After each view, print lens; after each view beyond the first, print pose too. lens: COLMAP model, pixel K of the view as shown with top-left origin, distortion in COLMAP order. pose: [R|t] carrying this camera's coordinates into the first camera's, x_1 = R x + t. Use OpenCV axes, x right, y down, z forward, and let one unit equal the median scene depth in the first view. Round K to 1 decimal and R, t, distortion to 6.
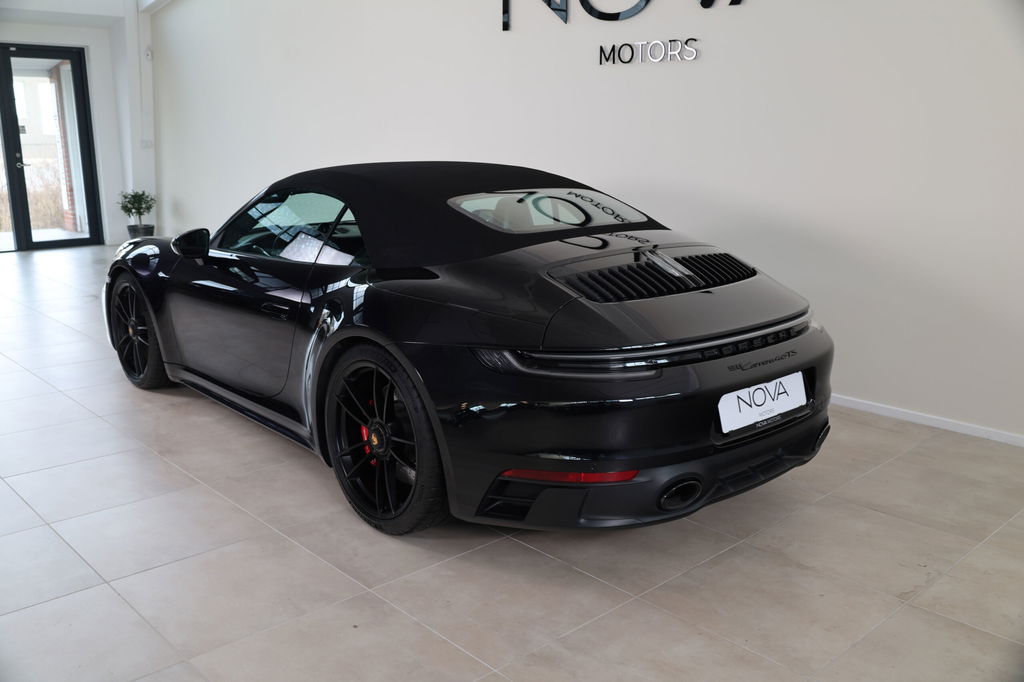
lens RADIAL K [[940.3, 0, 512.0], [0, 940.3, 341.0], [0, 0, 1]] dist [-0.013479, -0.005693]
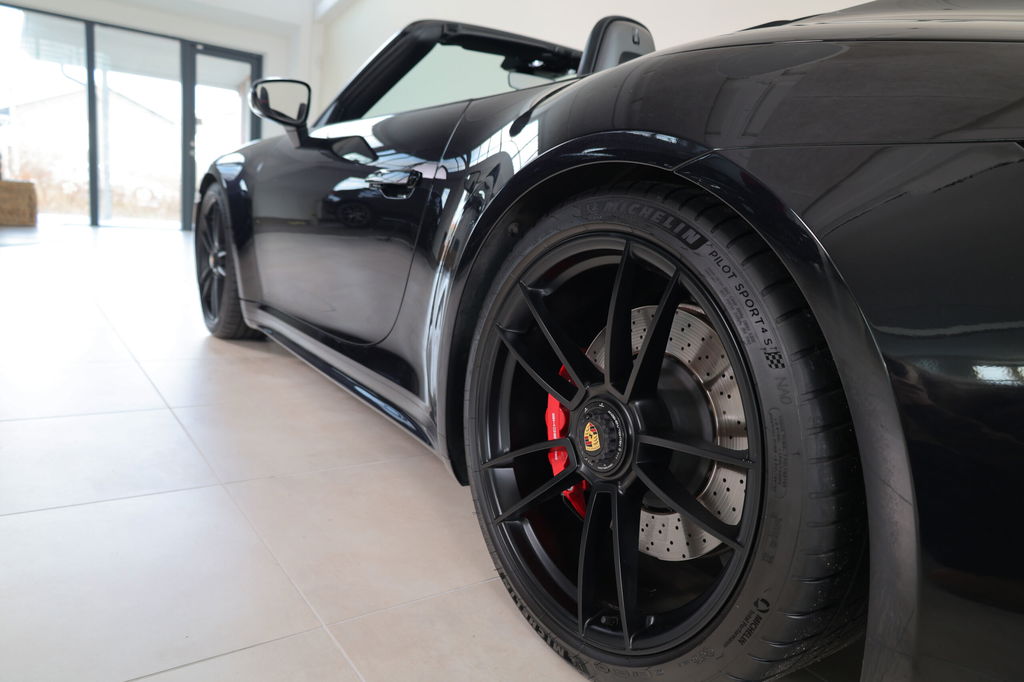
lens RADIAL K [[702.0, 0, 512.0], [0, 702.0, 341.0], [0, 0, 1]] dist [-0.014397, 0.003243]
pose [[0.989491, 0.101055, -0.103418, -0.142278], [-0.106171, 0.993320, -0.045201, 0.075560], [0.098159, 0.055706, 0.993610, 0.654990]]
